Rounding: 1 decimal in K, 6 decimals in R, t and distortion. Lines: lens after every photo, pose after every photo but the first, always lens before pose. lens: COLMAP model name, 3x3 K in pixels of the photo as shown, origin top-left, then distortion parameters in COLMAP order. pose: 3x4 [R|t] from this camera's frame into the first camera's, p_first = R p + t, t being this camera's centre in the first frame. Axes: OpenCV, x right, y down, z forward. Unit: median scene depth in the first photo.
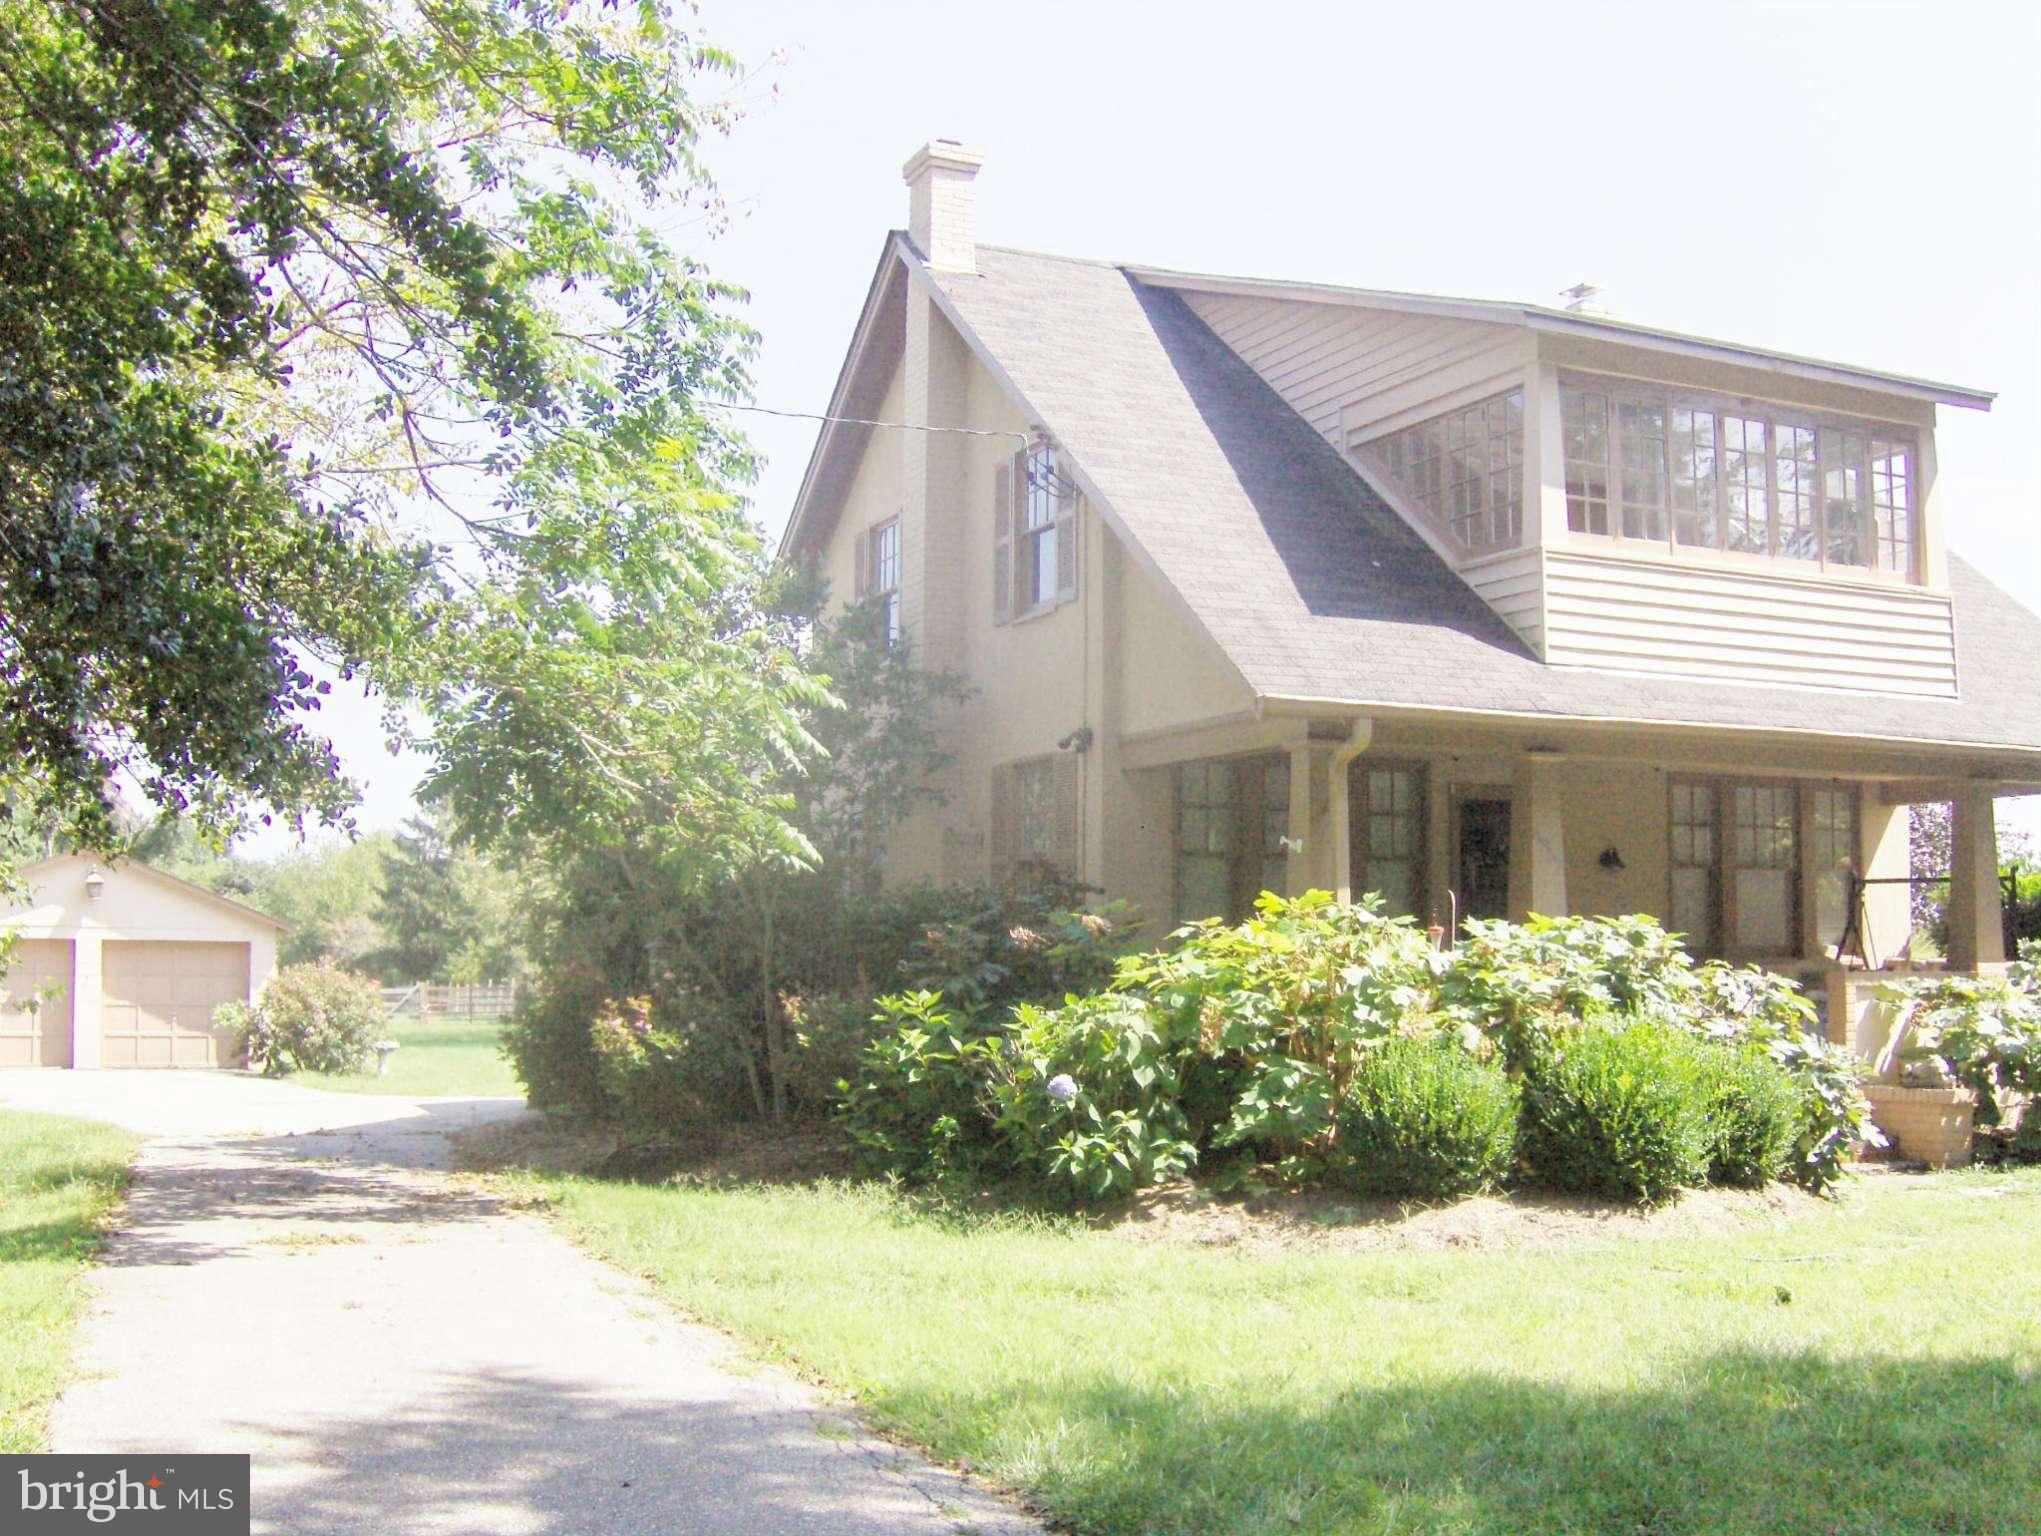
lens RADIAL K [[2243.4, 0, 1020.5], [0, 2243.4, 768.0], [0, 0, 1]] dist [-0.235794, 0.177482]
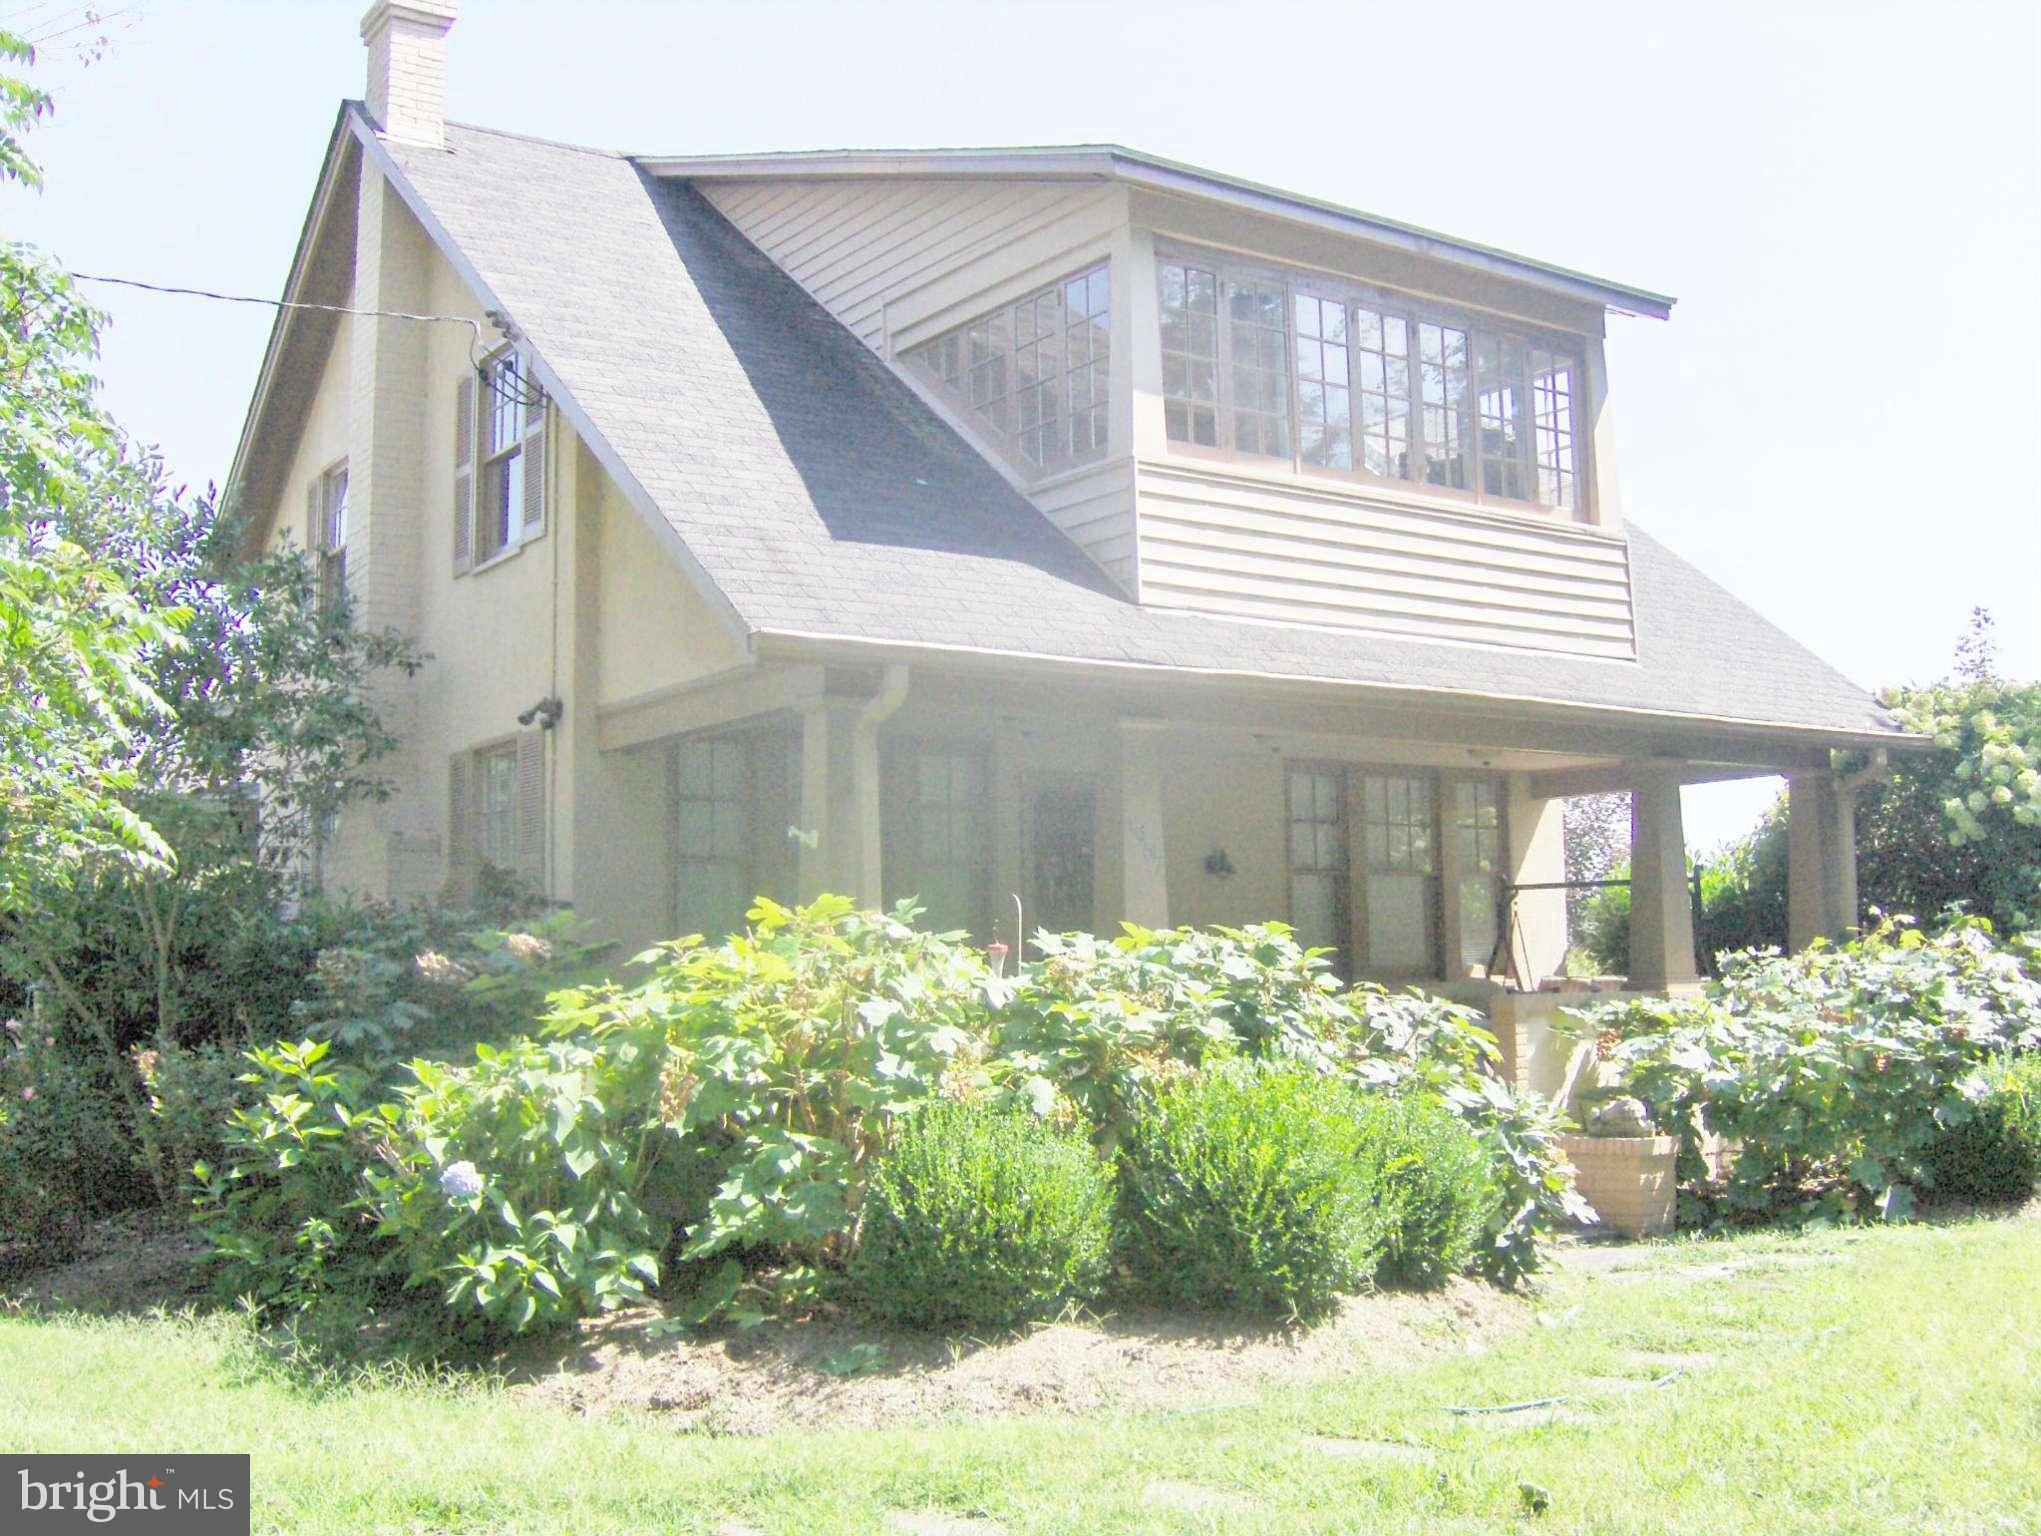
lens RADIAL K [[2243.4, 0, 1020.5], [0, 2243.4, 768.0], [0, 0, 1]] dist [-0.235794, 0.177482]
pose [[0.983292, -0.006146, 0.181929, 0.061135], [0.009010, 0.999848, -0.014922, 0.024704], [-0.181809, 0.016311, 0.983198, 0.272183]]
